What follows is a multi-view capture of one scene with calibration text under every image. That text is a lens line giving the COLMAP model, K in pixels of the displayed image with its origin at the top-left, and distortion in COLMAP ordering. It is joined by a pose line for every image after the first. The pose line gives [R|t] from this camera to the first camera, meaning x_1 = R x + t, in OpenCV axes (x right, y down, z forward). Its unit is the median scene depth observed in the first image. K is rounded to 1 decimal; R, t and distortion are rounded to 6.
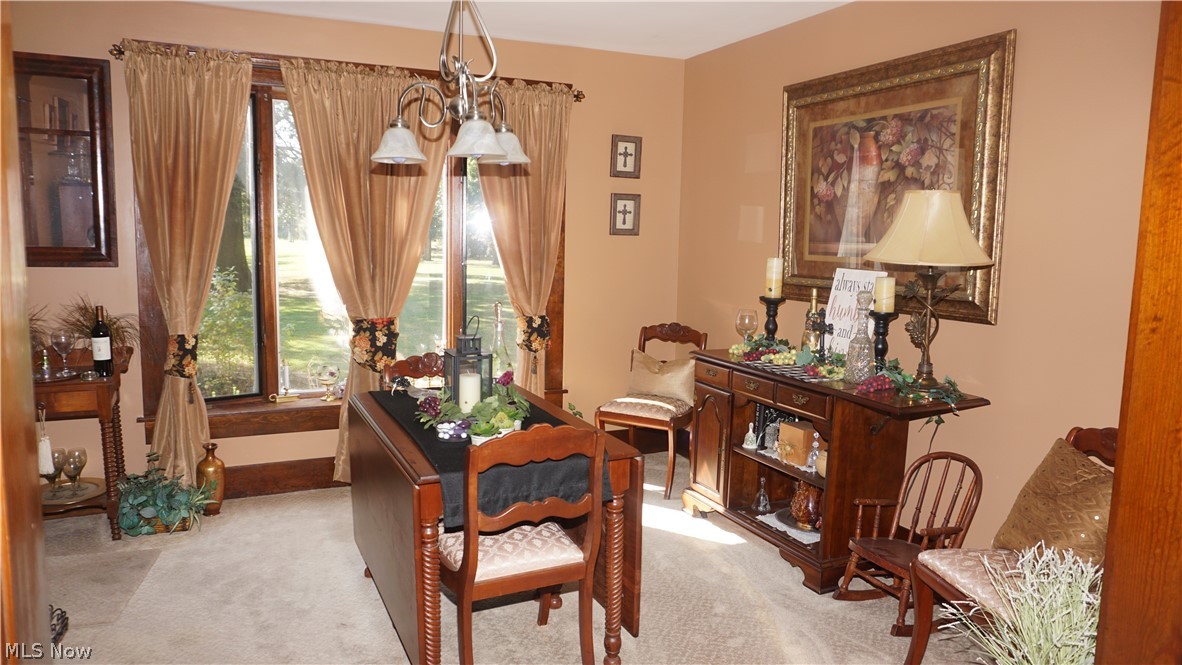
lens RADIAL K [[789.5, 0, 590.0], [0, 789.5, 324.1], [0, 0, 1]] dist [-0.002926, 0.001109]
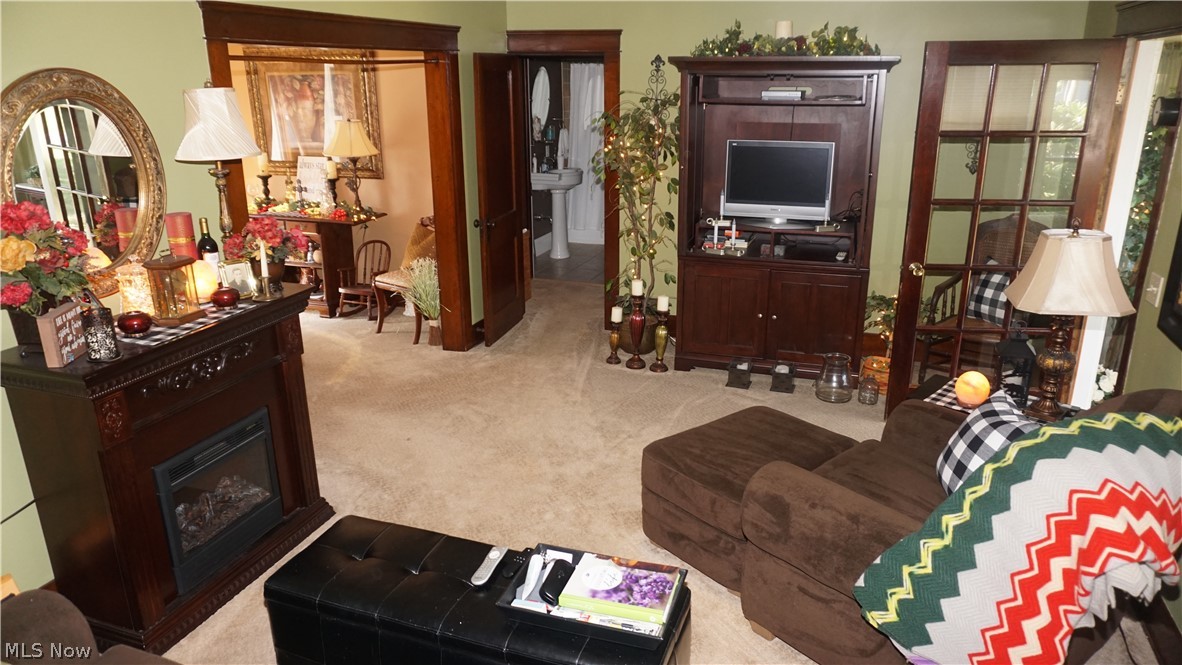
lens RADIAL K [[789.5, 0, 590.0], [0, 789.5, 331.6], [0, 0, 1]] dist [-0.002926, 0.001109]
pose [[0.704734, -0.240547, 0.667449, -0.608152], [0.103088, 0.965503, 0.239118, -0.049377], [-0.701943, -0.099709, 0.705220, -0.933944]]
